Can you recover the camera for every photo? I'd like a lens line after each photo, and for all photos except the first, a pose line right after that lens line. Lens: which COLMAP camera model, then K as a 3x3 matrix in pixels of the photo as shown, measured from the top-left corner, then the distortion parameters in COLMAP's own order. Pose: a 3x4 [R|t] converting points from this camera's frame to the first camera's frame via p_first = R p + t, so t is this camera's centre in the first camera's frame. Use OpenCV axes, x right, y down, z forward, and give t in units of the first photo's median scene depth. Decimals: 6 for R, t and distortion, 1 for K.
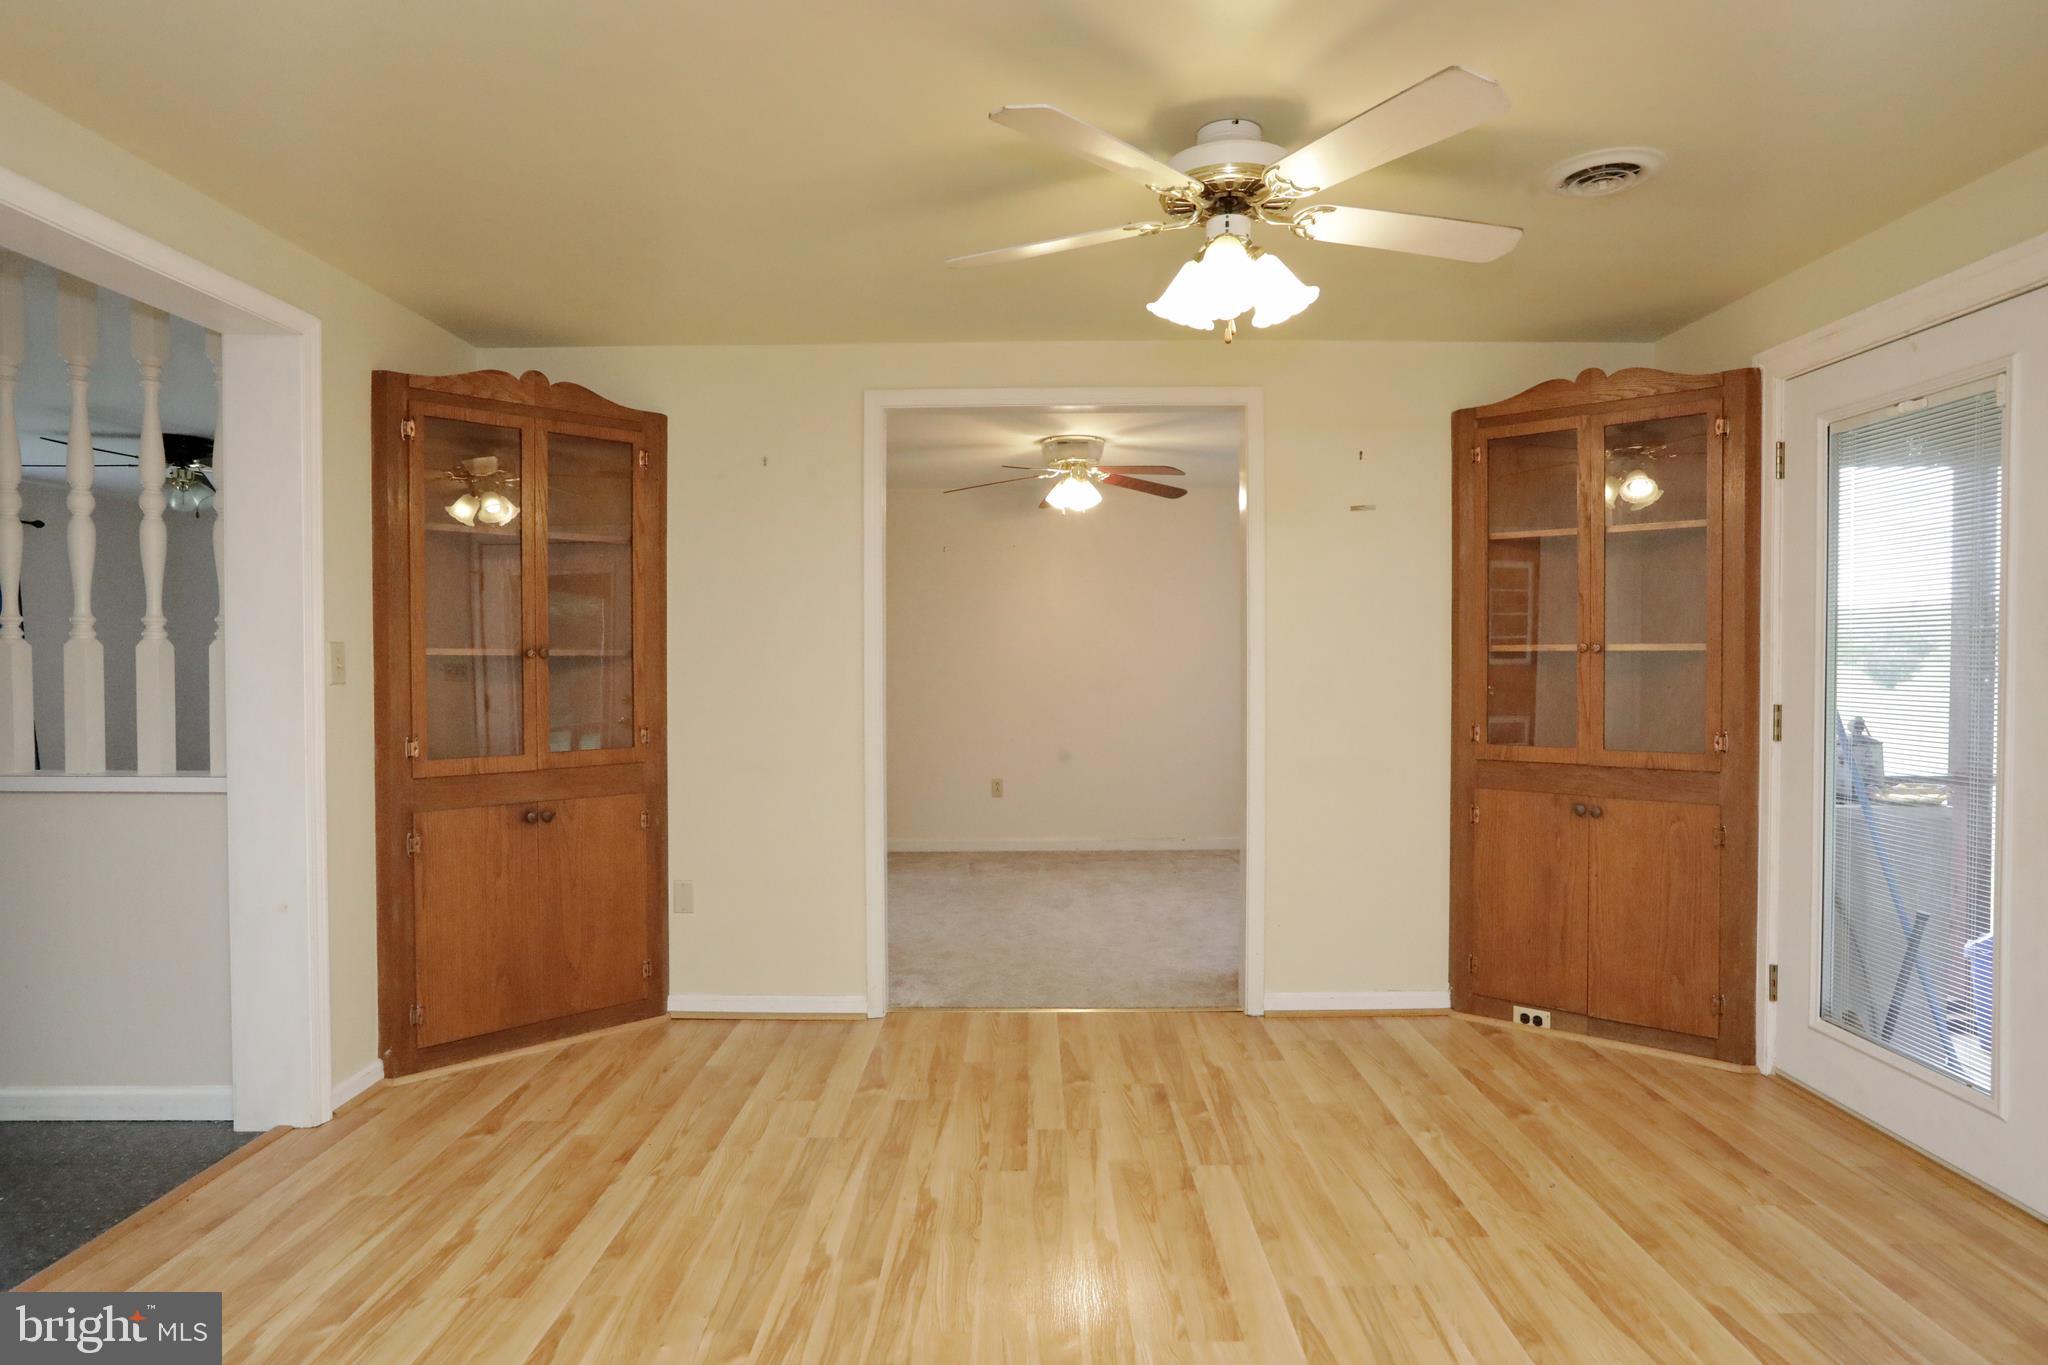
lens RADIAL K [[1103.9, 0, 1030.1], [0, 1103.9, 676.3], [0, 0, 1]] dist [-0.024580, 0.000447]
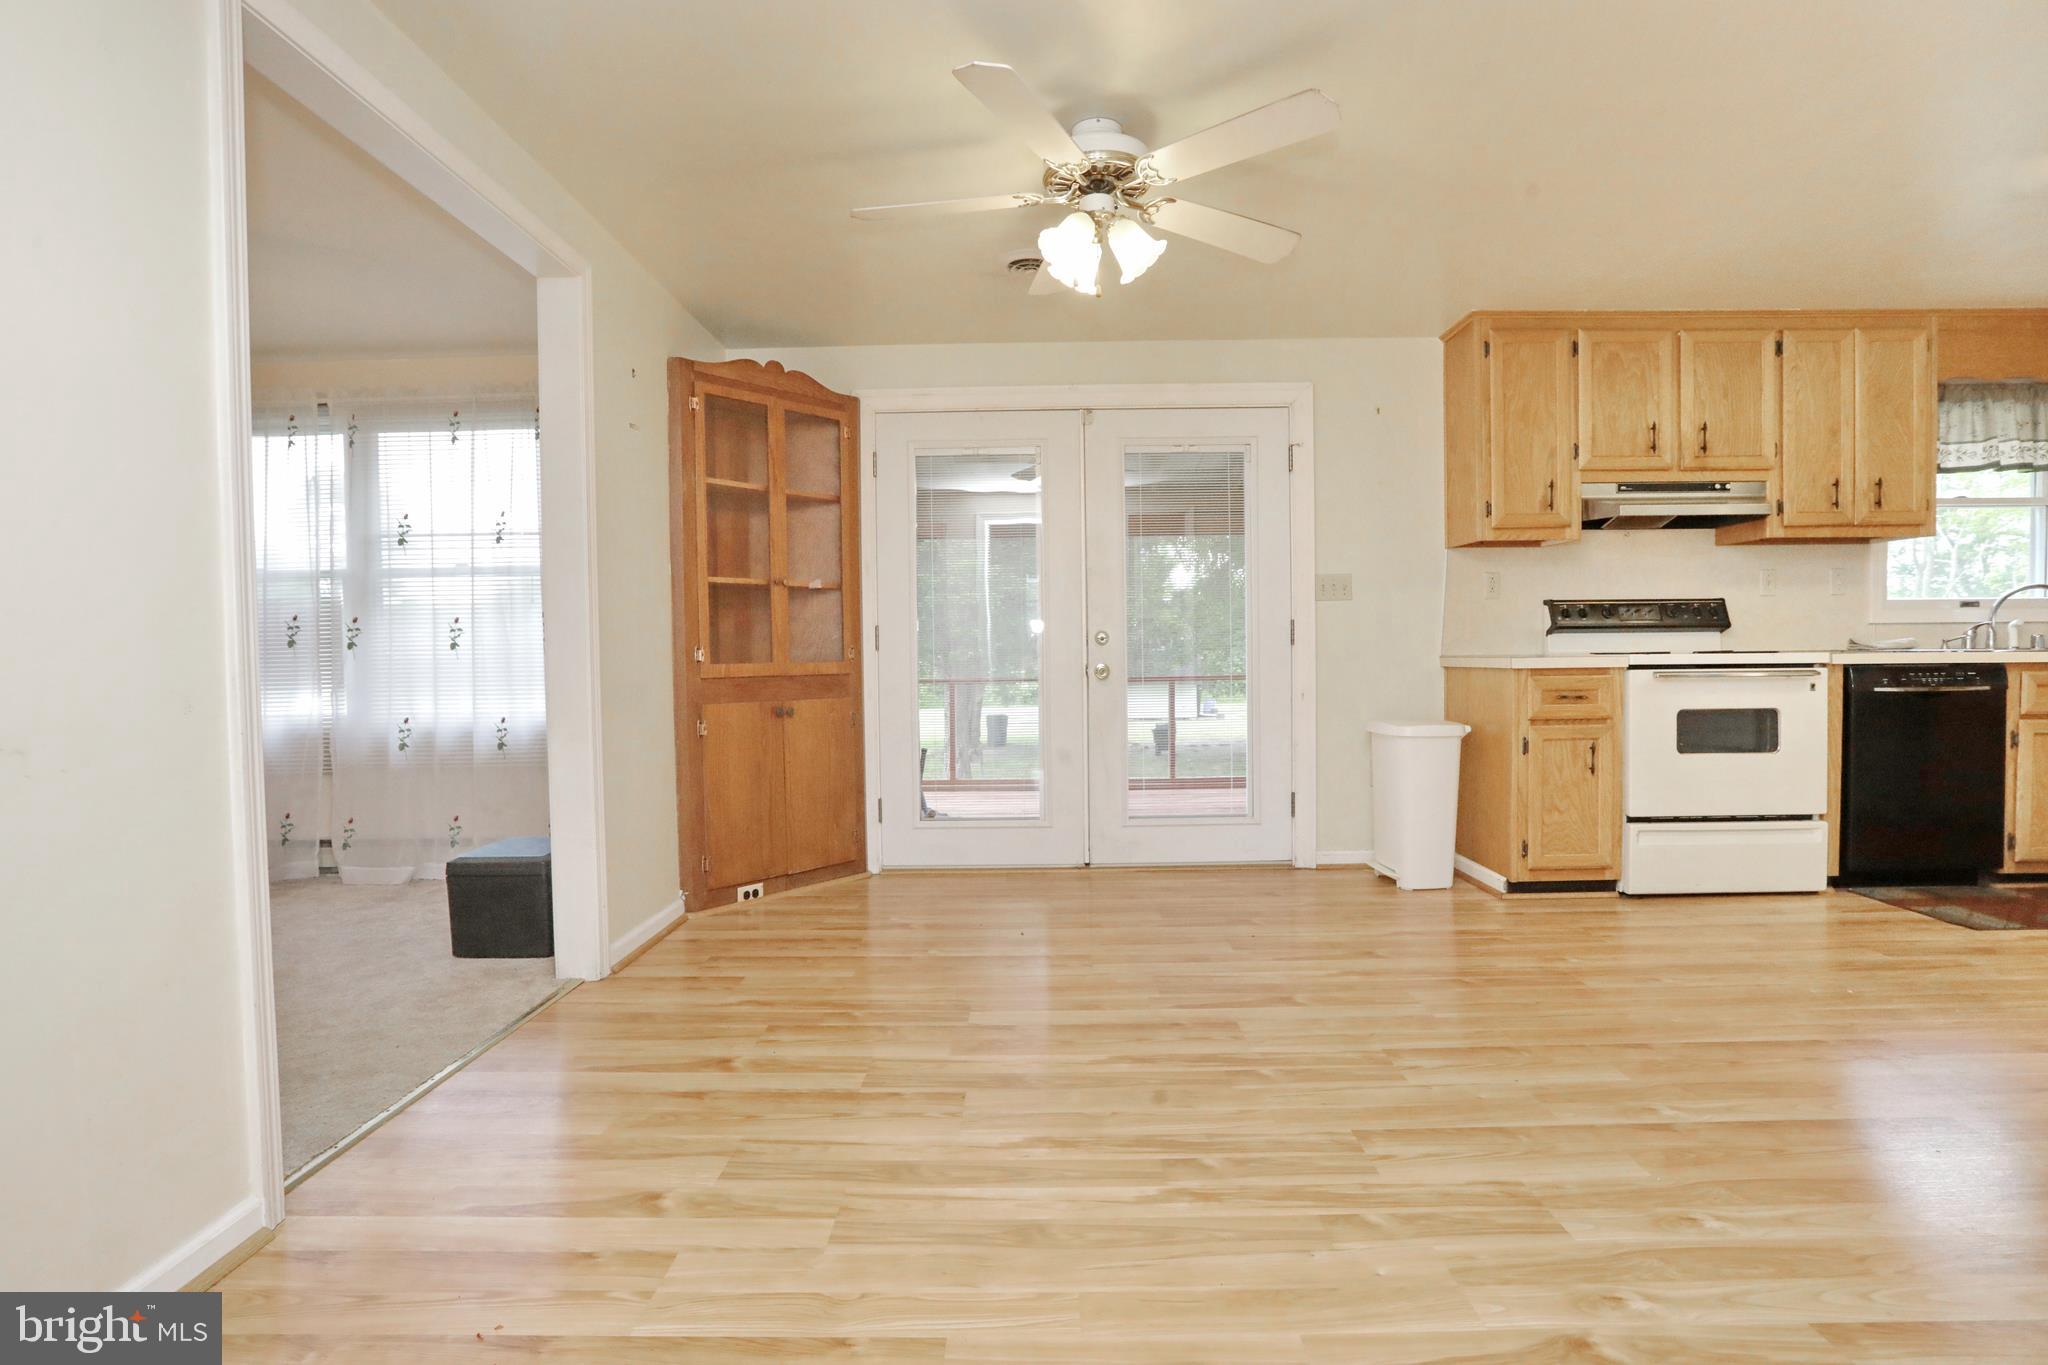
lens RADIAL K [[976.7, 0, 1026.2], [0, 976.7, 684.2], [0, 0, 1]] dist [-0.055029, 0.023824]
pose [[0.012107, -0.027100, 0.999559, -0.613099], [0.033717, 0.999075, 0.026678, 0.071594], [-0.999358, 0.033379, 0.013009, 0.716096]]
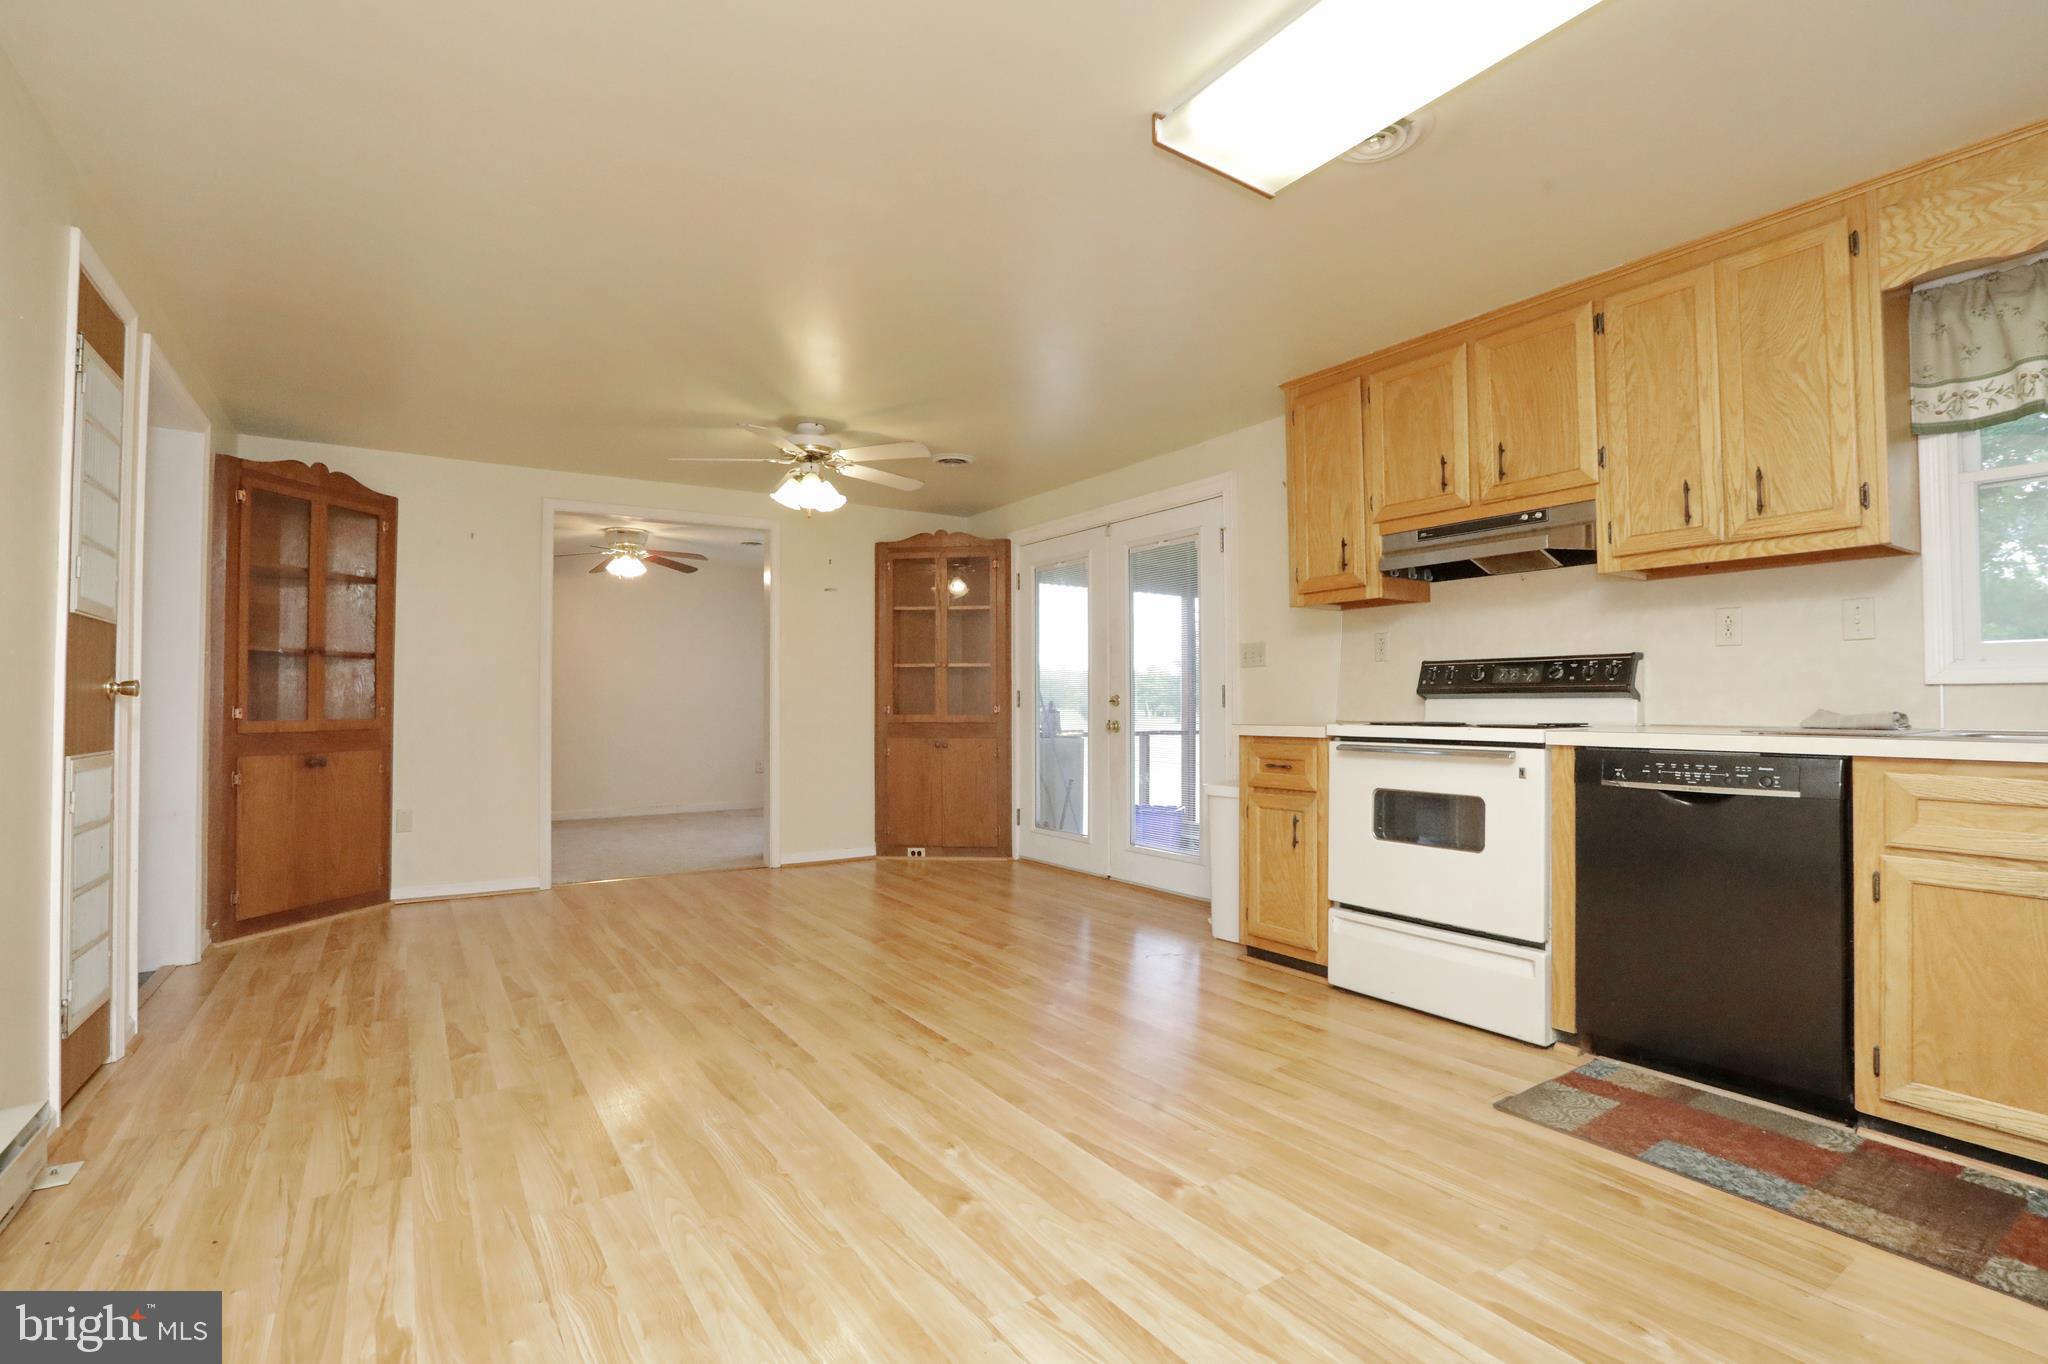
lens RADIAL K [[947.5, 0, 1024.0], [0, 947.5, 682.0], [0, 0, 1]] dist [-0.055963, 0.018969]
pose [[0.830137, 0.013636, 0.557392, -0.350881], [0.011656, 0.999058, -0.041800, 0.082414], [-0.557437, 0.041196, 0.829196, -0.559116]]
